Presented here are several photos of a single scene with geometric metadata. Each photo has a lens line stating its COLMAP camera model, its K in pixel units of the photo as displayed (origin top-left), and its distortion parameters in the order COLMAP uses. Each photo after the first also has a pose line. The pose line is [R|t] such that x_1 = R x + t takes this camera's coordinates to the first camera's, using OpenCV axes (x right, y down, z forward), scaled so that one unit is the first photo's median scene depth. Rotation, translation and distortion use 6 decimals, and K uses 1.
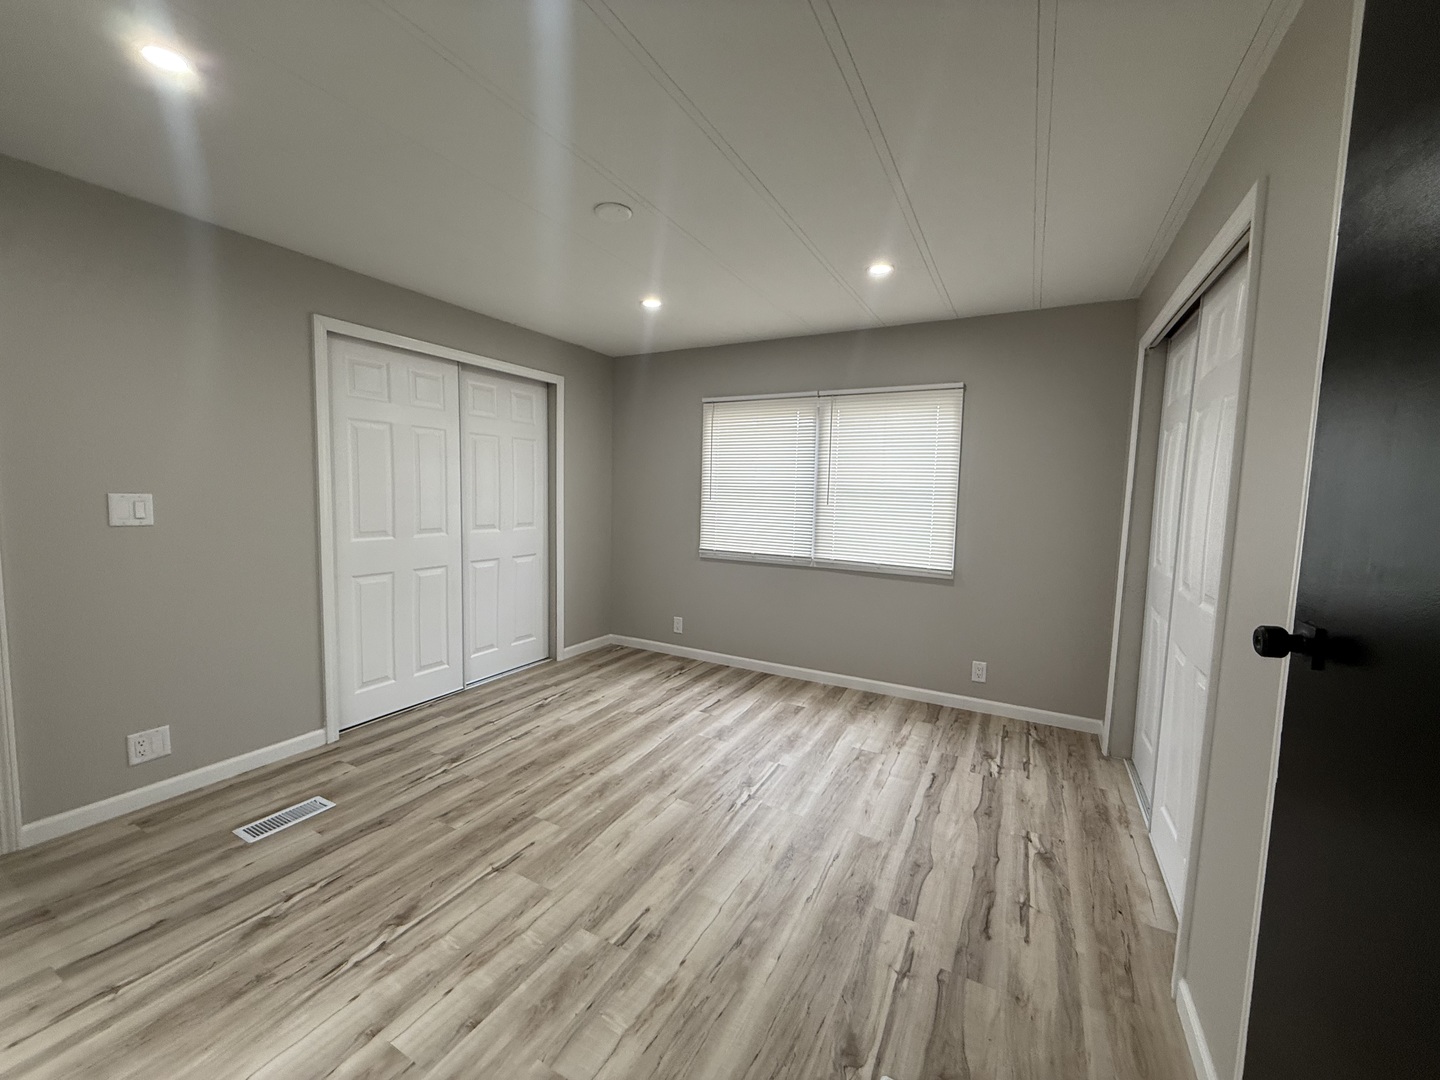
lens RADIAL K [[572.2, 0, 715.7], [0, 572.2, 539.9], [0, 0, 1]] dist [0.000836, 0.000270]
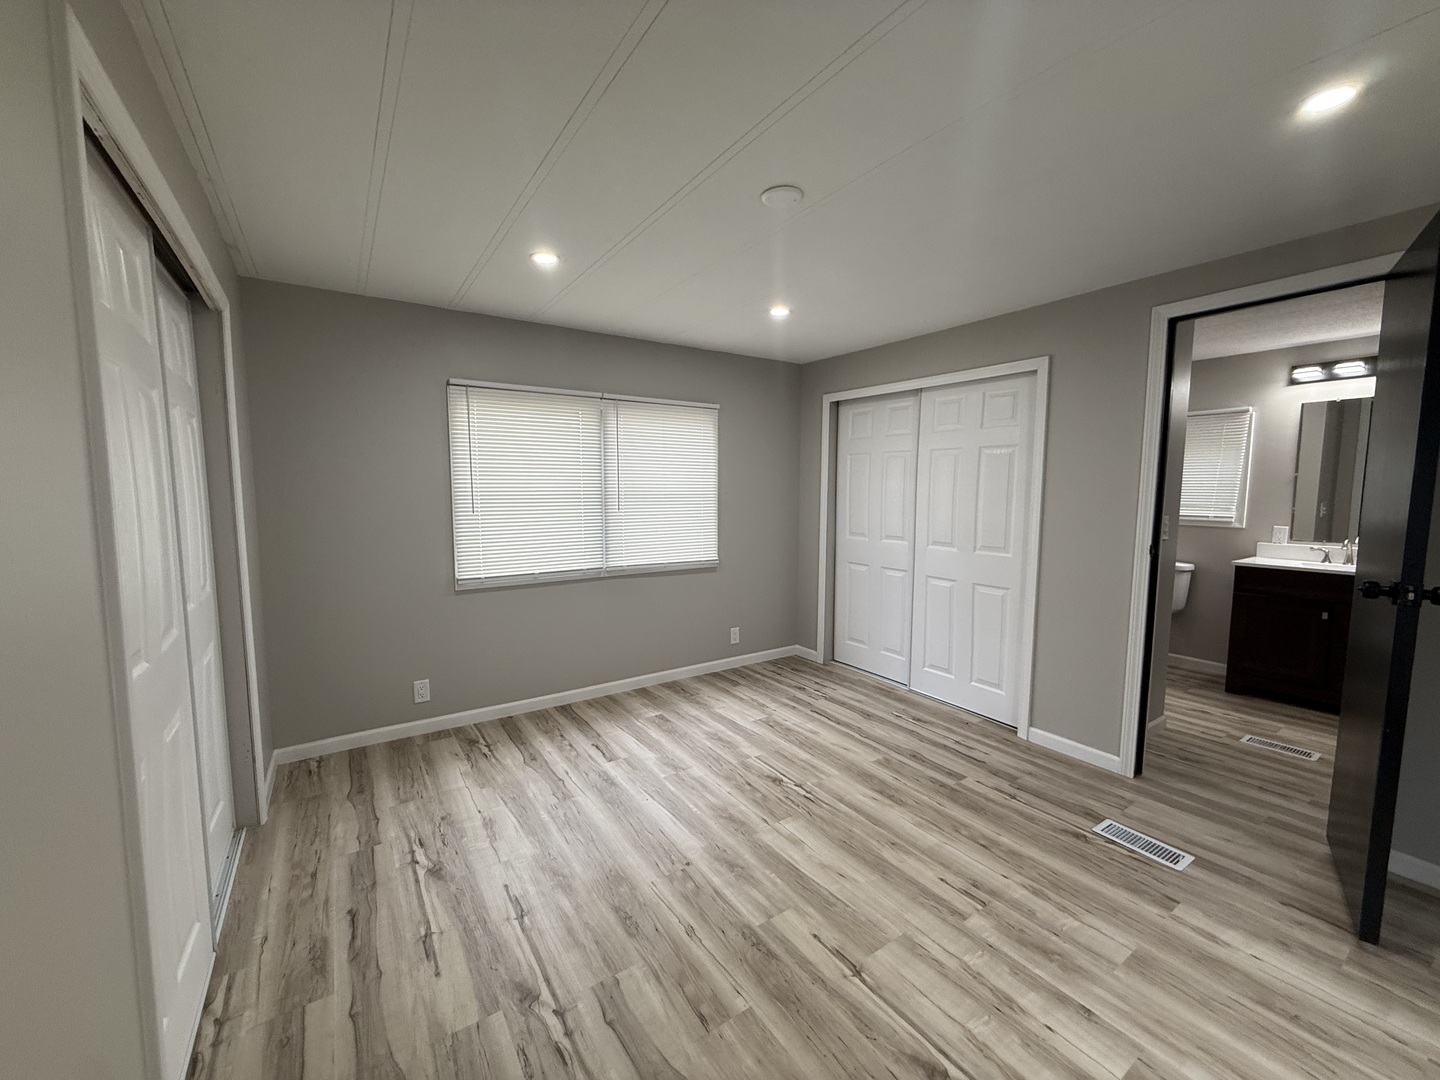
lens RADIAL K [[572.2, 0, 715.7], [0, 572.2, 539.9], [0, 0, 1]] dist [0.000836, 0.000270]
pose [[0.465705, -0.102922, 0.878935, -0.766531], [0.086786, 0.993738, 0.070381, -0.087064], [-0.880674, 0.043502, 0.471720, 0.505722]]
